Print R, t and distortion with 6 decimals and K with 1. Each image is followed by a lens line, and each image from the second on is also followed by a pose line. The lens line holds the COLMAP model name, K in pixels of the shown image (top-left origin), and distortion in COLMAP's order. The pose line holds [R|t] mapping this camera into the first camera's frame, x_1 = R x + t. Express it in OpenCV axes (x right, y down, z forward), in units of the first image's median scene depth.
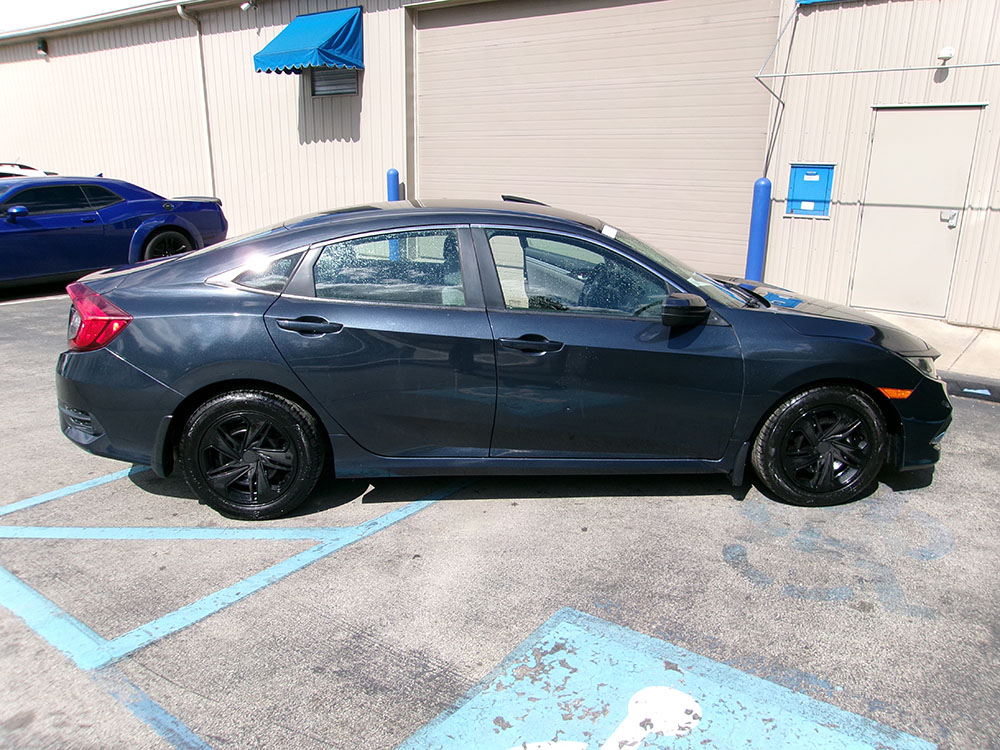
lens RADIAL K [[768.6, 0, 503.3], [0, 768.6, 371.6], [0, 0, 1]] dist [-0.029947, 0.059331]
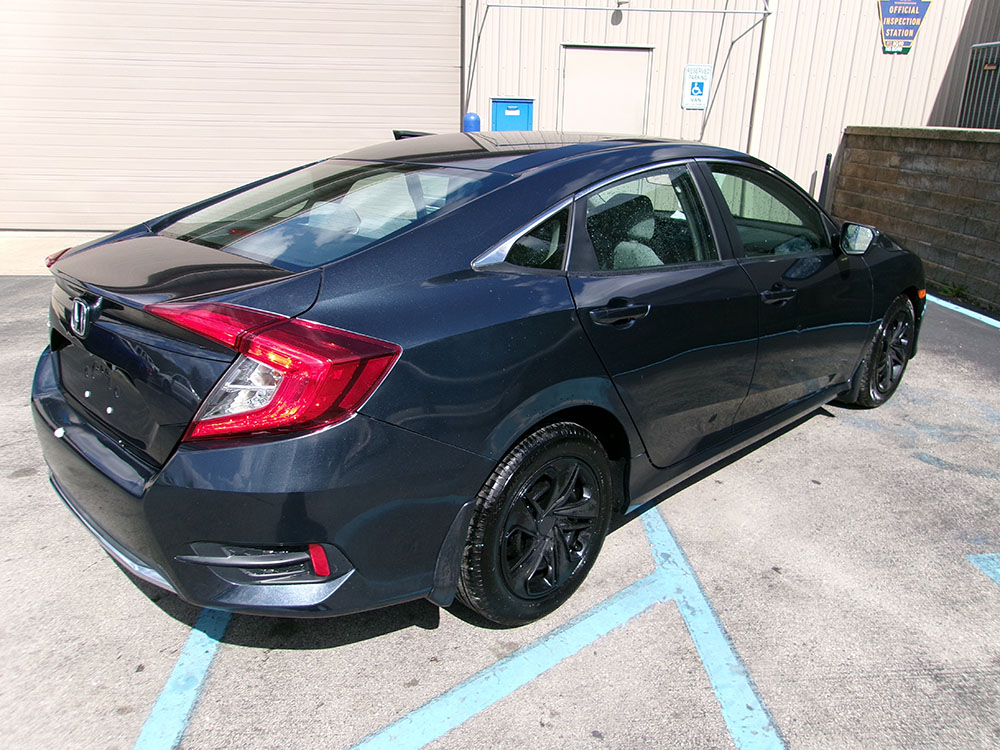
lens RADIAL K [[766.2, 0, 505.7], [0, 766.2, 378.8], [0, 0, 1]] dist [0.006923, 0.003595]
pose [[0.758216, -0.210344, 0.617141, -0.306561], [0.161678, 0.977625, 0.134574, -0.044818], [-0.631640, -0.002258, 0.775259, 0.210370]]
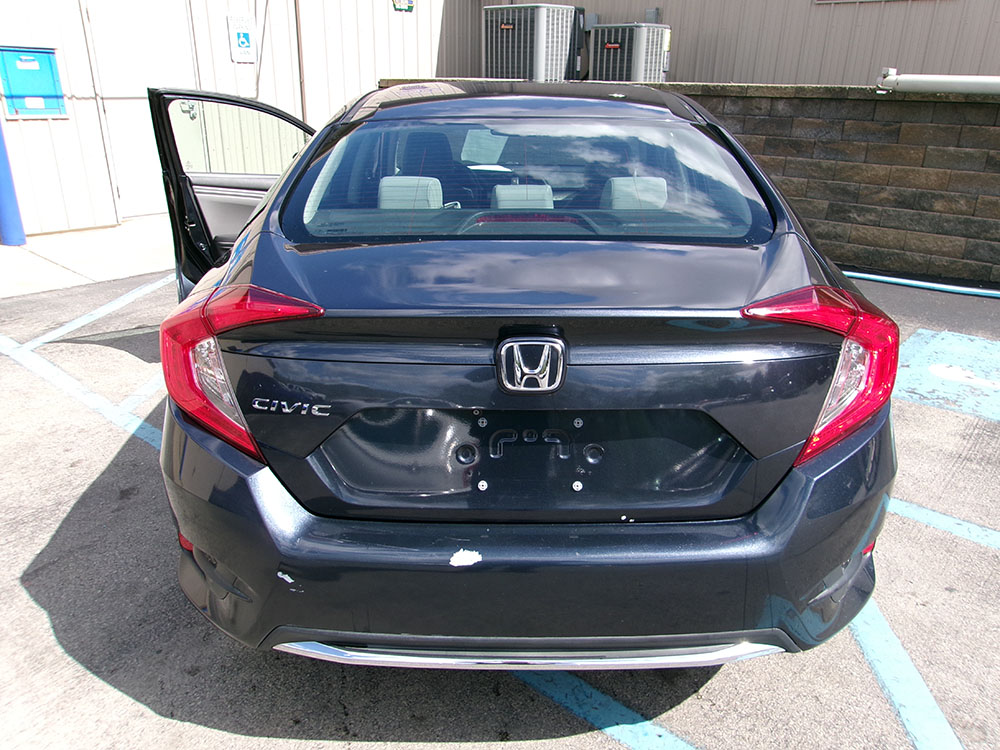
lens RADIAL K [[764.2, 0, 503.4], [0, 764.2, 379.0], [0, 0, 1]] dist [-0.004871, 0.037249]
pose [[0.081041, -0.373651, 0.924022, -0.401919], [0.257806, 0.903381, 0.342694, -0.106957], [-0.962792, 0.210446, 0.169540, 0.461219]]
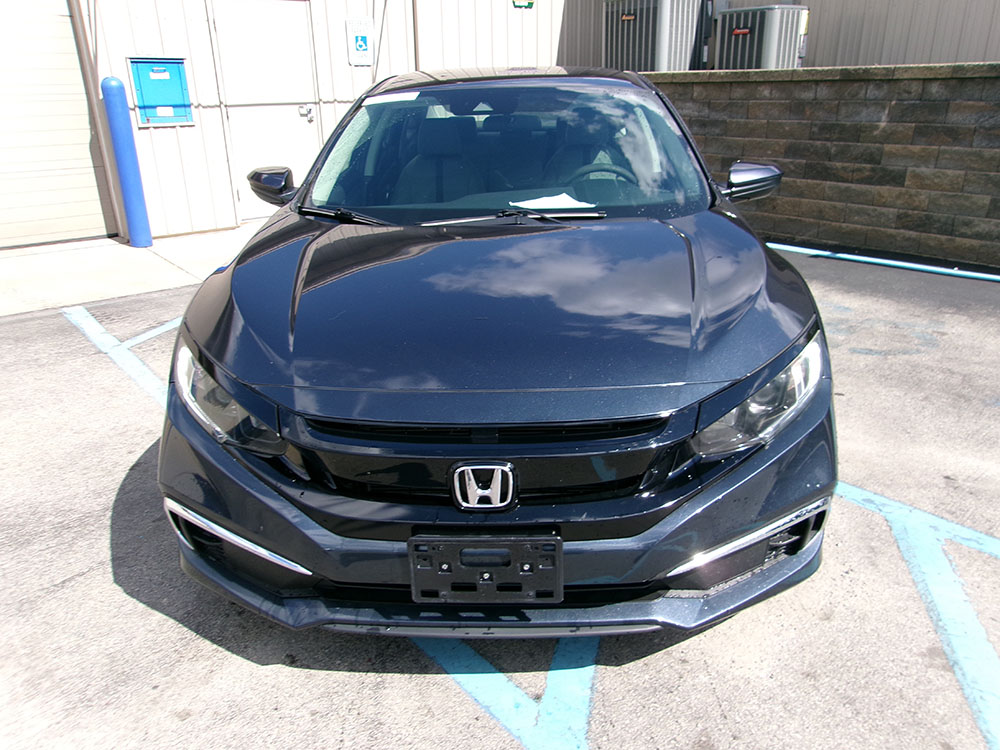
lens RADIAL K [[766.2, 0, 505.7], [0, 766.2, 378.8], [0, 0, 1]] dist [0.006923, 0.003595]
pose [[0.240944, -0.363126, 0.900048, -0.362979], [0.282760, 0.913402, 0.292818, -0.091870], [-0.928436, 0.183945, 0.322756, 0.445597]]
